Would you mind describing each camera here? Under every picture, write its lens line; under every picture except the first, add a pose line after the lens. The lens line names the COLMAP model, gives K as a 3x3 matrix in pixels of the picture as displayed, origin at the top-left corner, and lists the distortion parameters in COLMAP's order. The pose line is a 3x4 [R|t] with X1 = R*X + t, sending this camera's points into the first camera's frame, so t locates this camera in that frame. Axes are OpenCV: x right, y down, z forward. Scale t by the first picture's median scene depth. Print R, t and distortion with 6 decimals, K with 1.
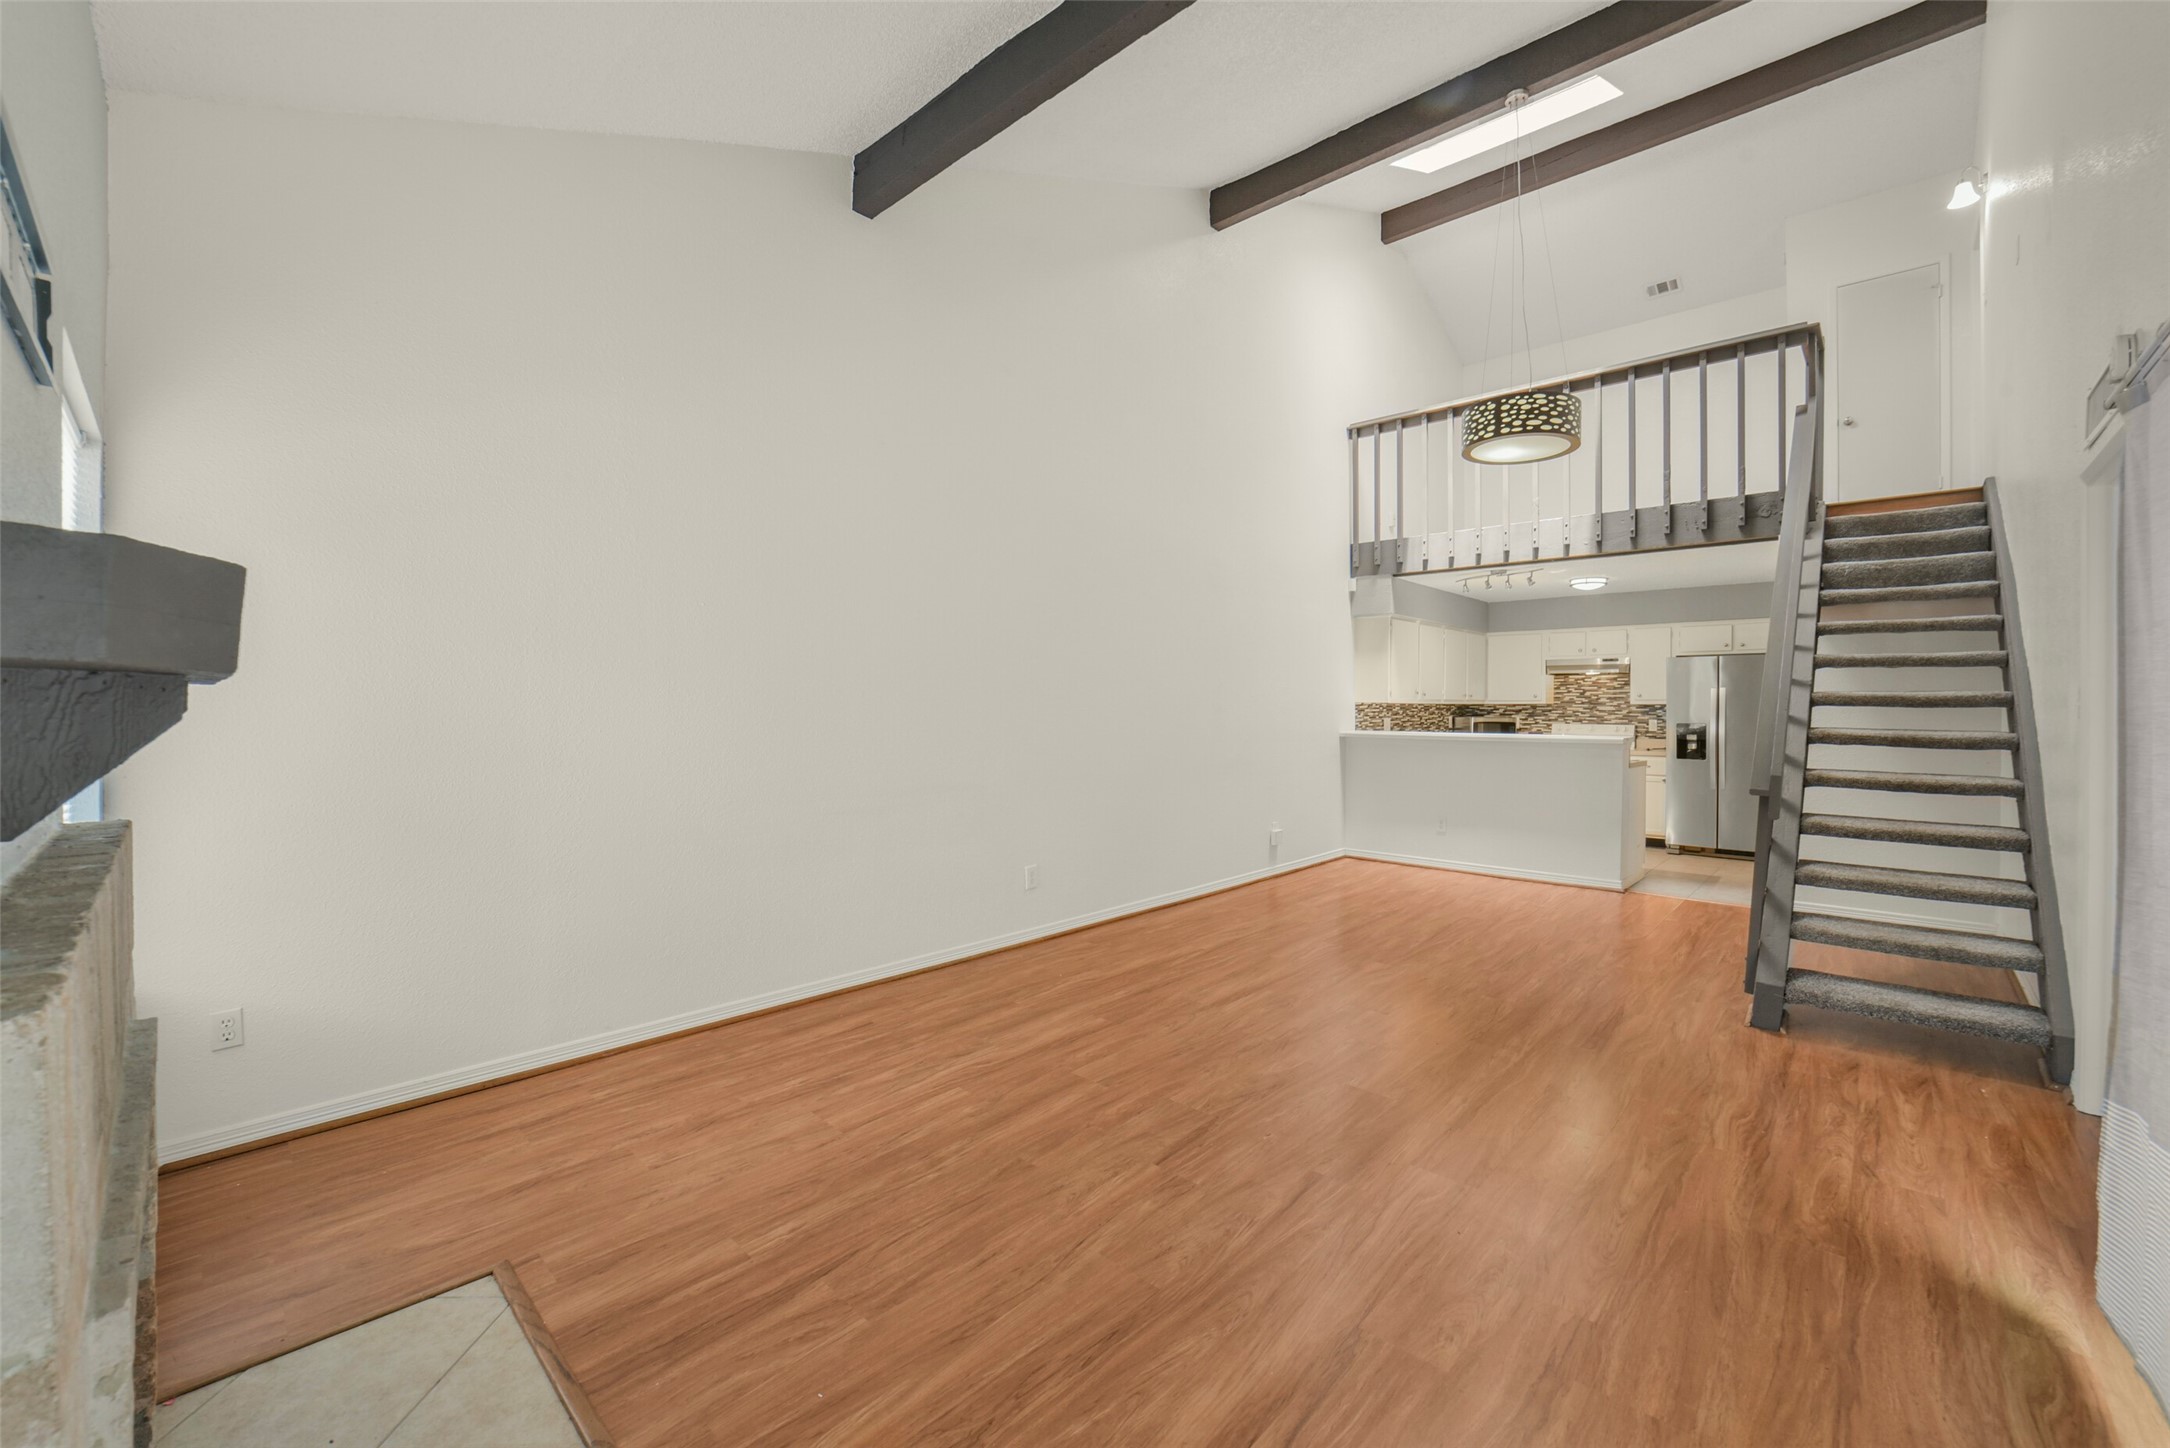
lens RADIAL K [[856.6, 0, 1100.4], [0, 856.6, 708.3], [0, 0, 1]] dist [-0.032010, 0.008324]
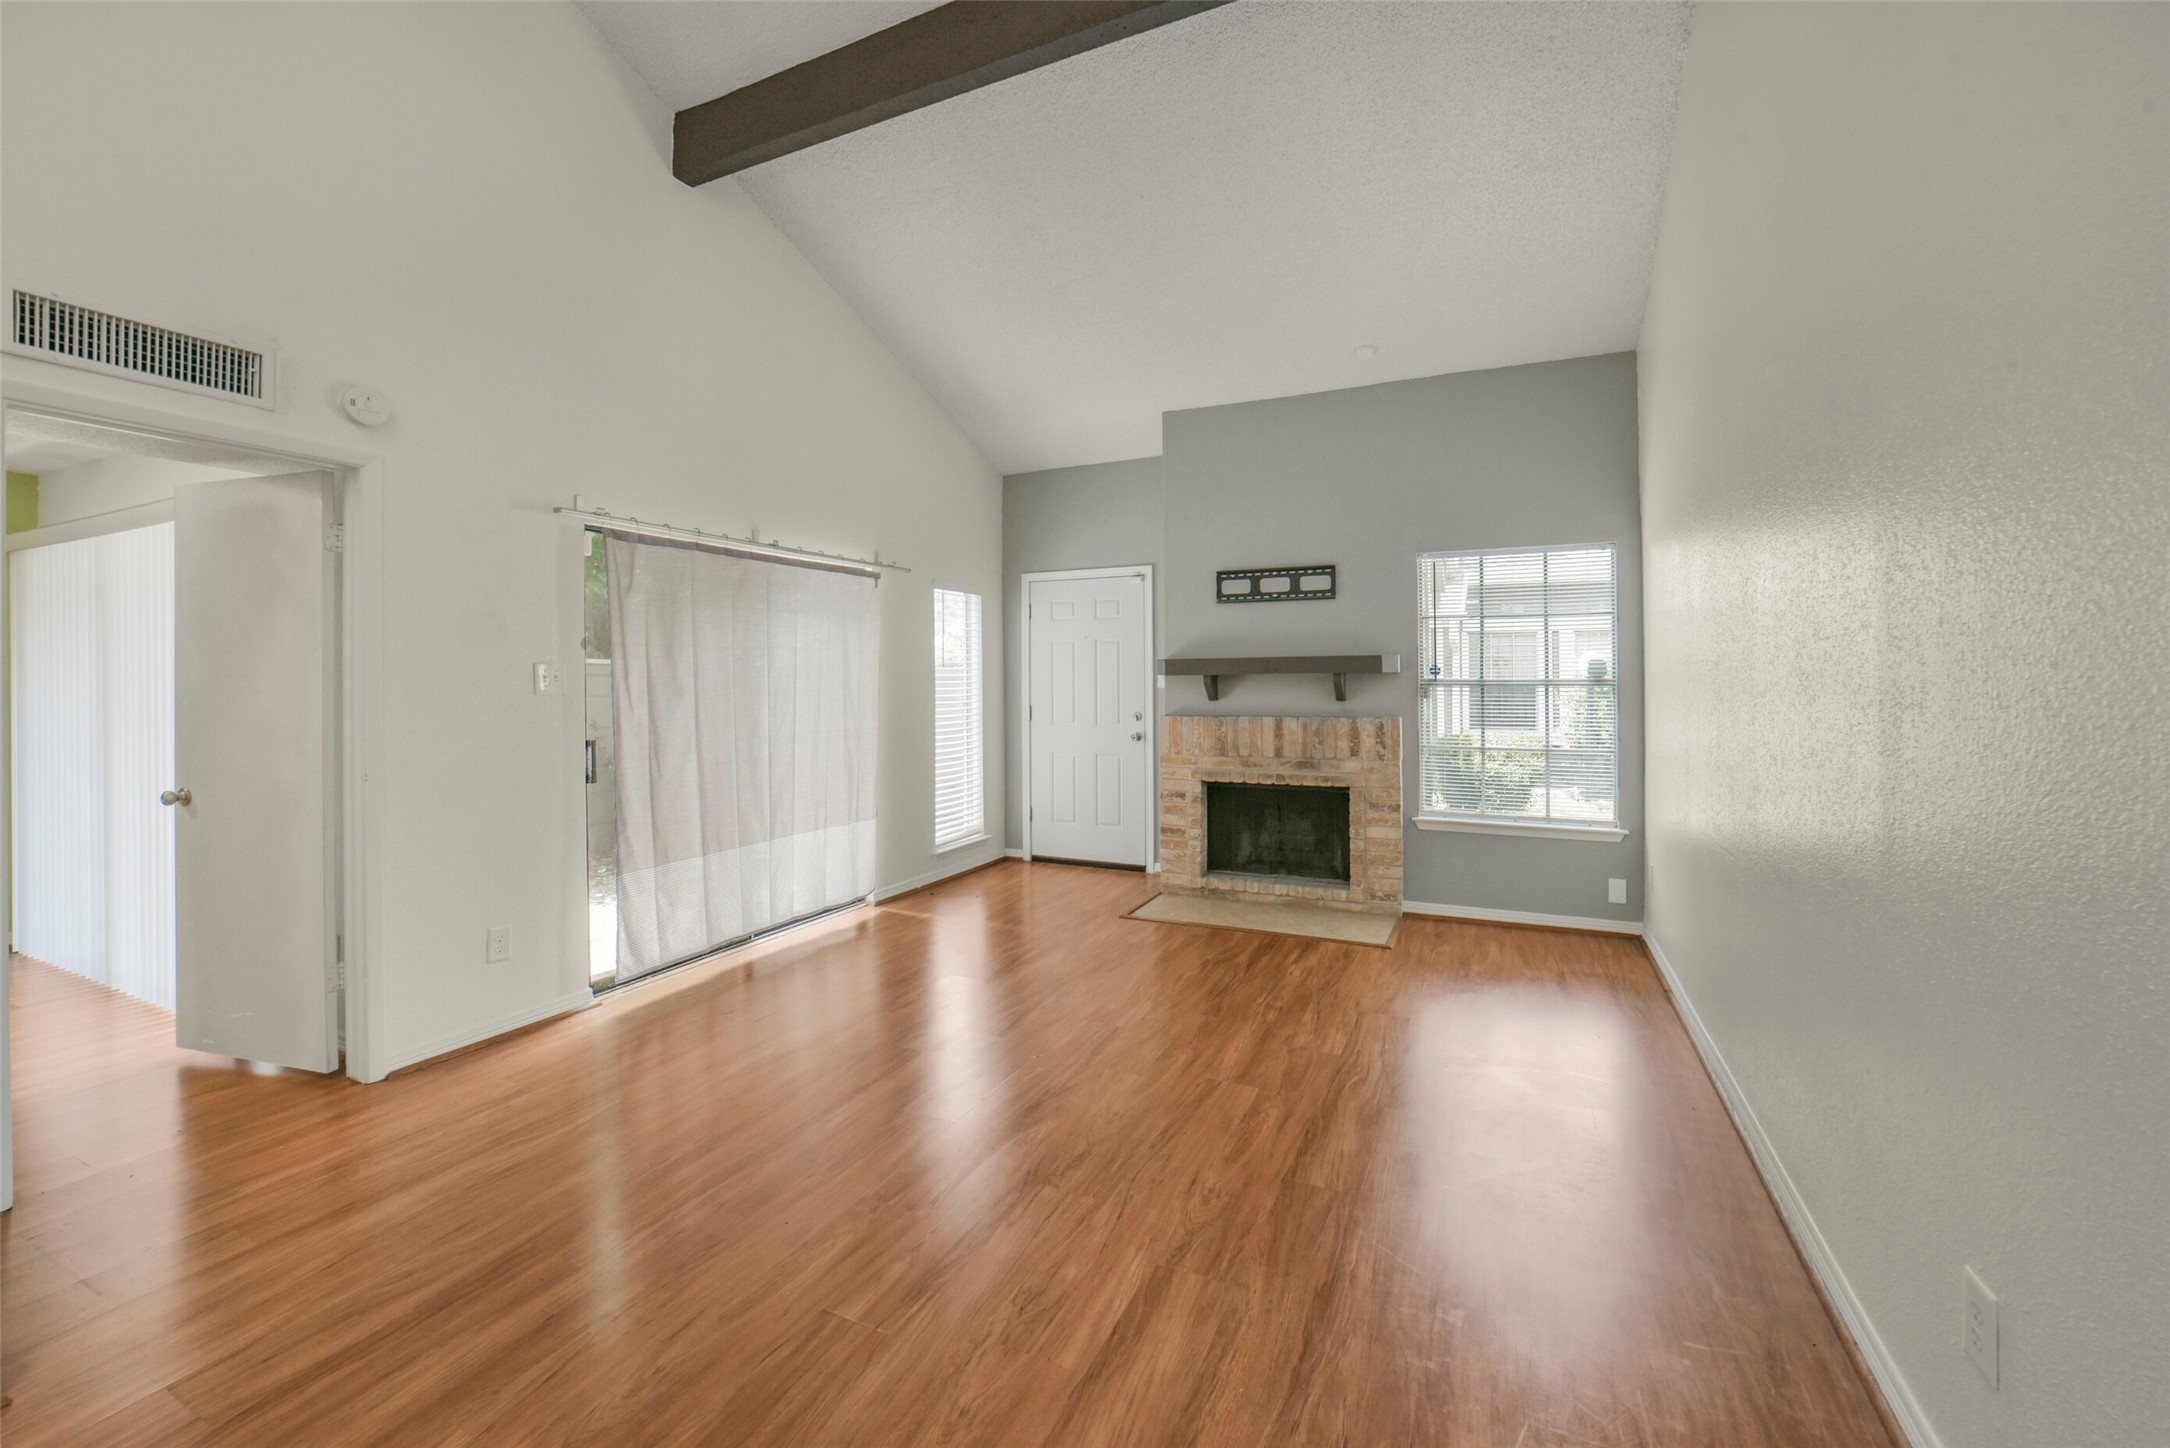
lens RADIAL K [[876.8, 0, 1102.9], [0, 876.8, 676.6], [0, 0, 1]] dist [-0.033740, 0.008857]
pose [[-0.952807, -0.000393, -0.303577, 0.170017], [0.000790, 0.999993, -0.003774, -0.001413], [0.303576, -0.003836, -0.952799, 0.774580]]
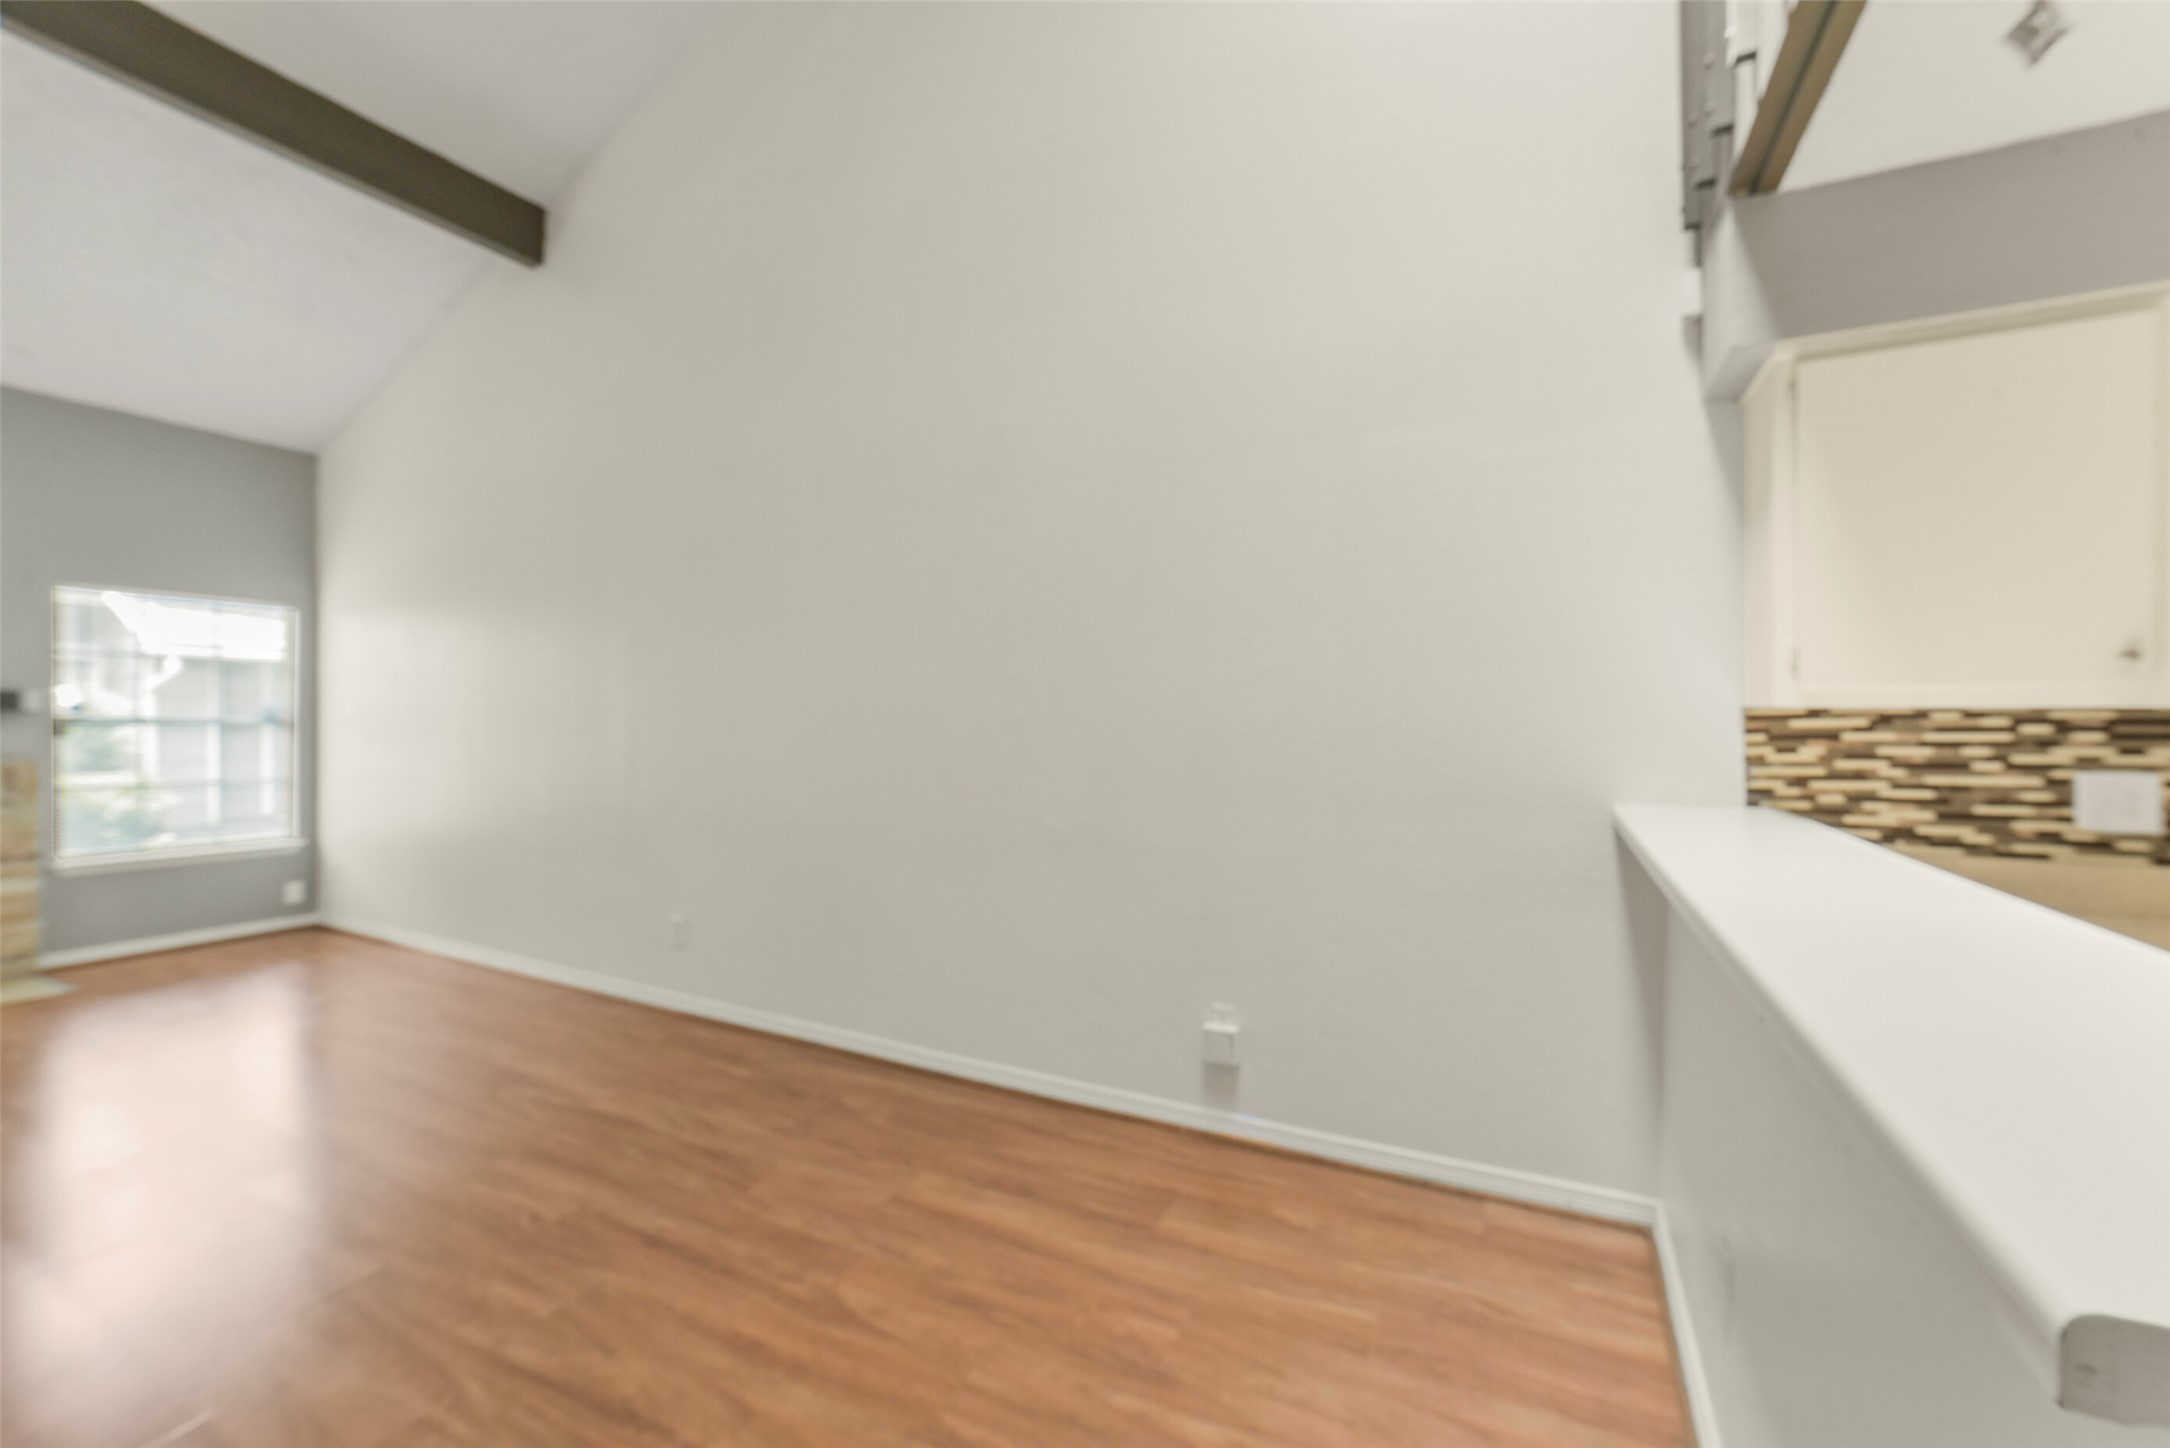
lens RADIAL K [[879.2, 0, 1104.9], [0, 879.2, 725.6], [0, 0, 1]] dist [-0.031274, 0.010931]
pose [[0.275933, 0.004602, -0.961166, 0.543220], [-0.003909, 0.999986, 0.003665, -0.001171], [0.961169, 0.002746, 0.275947, 0.766871]]
